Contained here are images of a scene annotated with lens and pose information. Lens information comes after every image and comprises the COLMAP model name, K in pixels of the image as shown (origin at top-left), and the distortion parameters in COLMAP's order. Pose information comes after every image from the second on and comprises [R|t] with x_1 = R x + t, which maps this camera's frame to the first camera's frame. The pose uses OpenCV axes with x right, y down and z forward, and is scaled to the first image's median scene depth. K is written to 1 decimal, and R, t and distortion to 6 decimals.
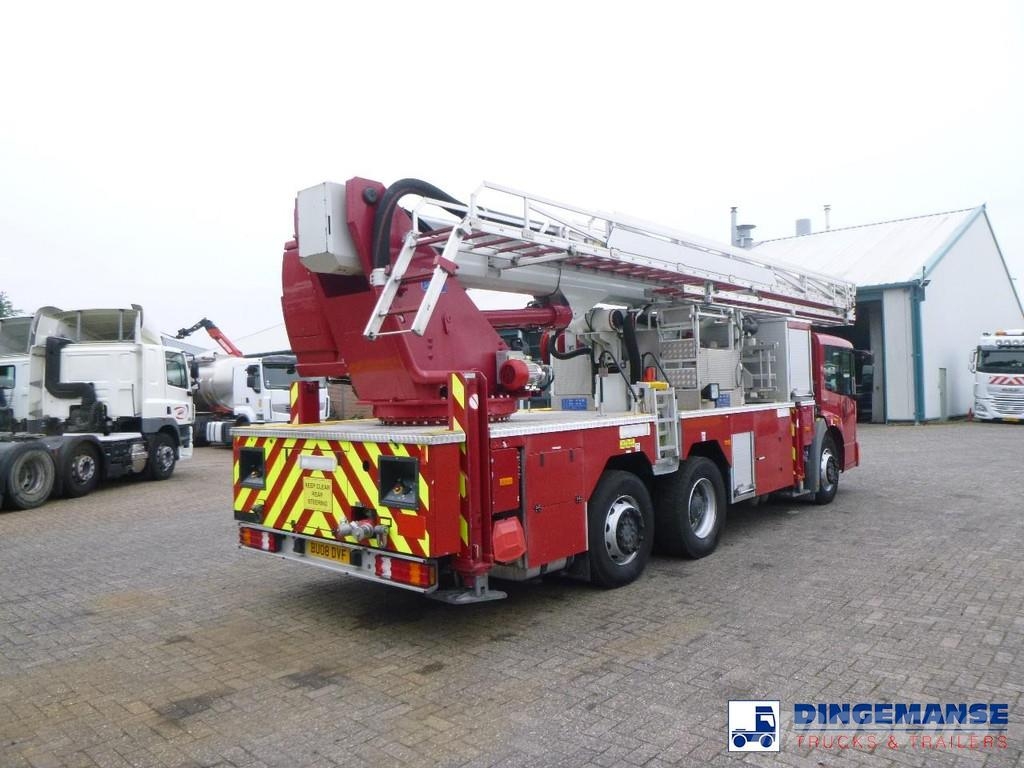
lens RADIAL K [[728.6, 0, 512.0], [0, 728.6, 384.0], [0, 0, 1]] dist [-0.019307, -0.002868]
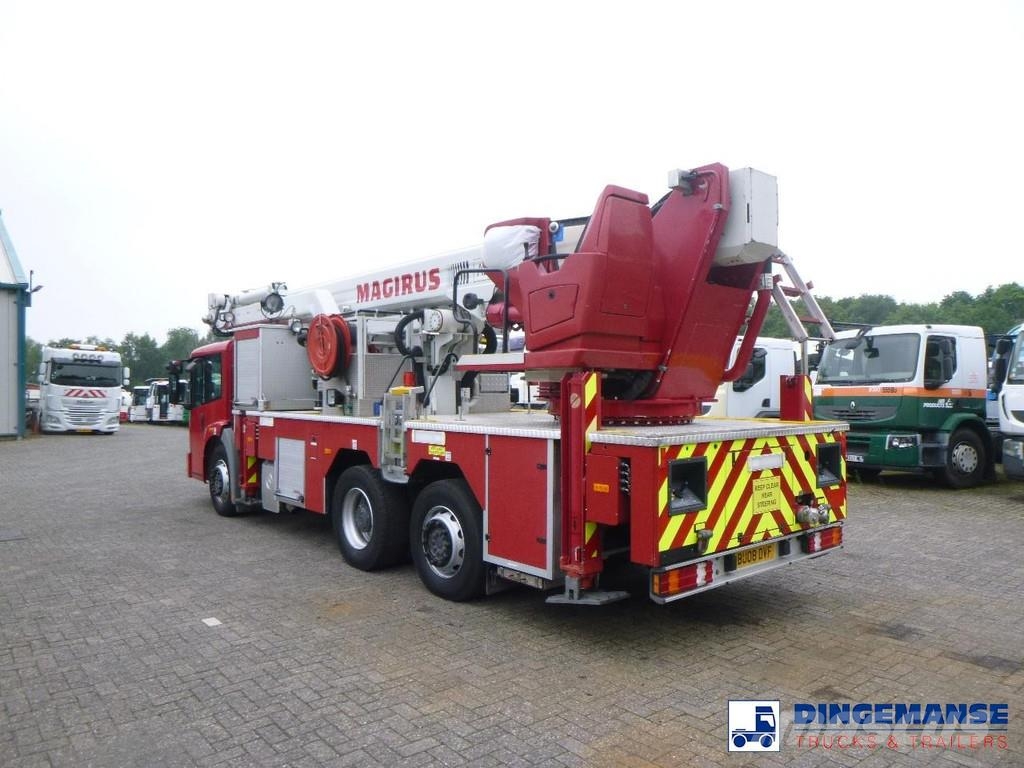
lens RADIAL K [[736.2, 0, 512.0], [0, 736.2, 384.0], [0, 0, 1]] dist [-0.038519, 0.000035]
pose [[0.158011, 0.030715, 0.986959, -1.246073], [-0.009180, 0.999519, -0.029637, 0.037182], [-0.987395, -0.004378, 0.158217, 1.154376]]
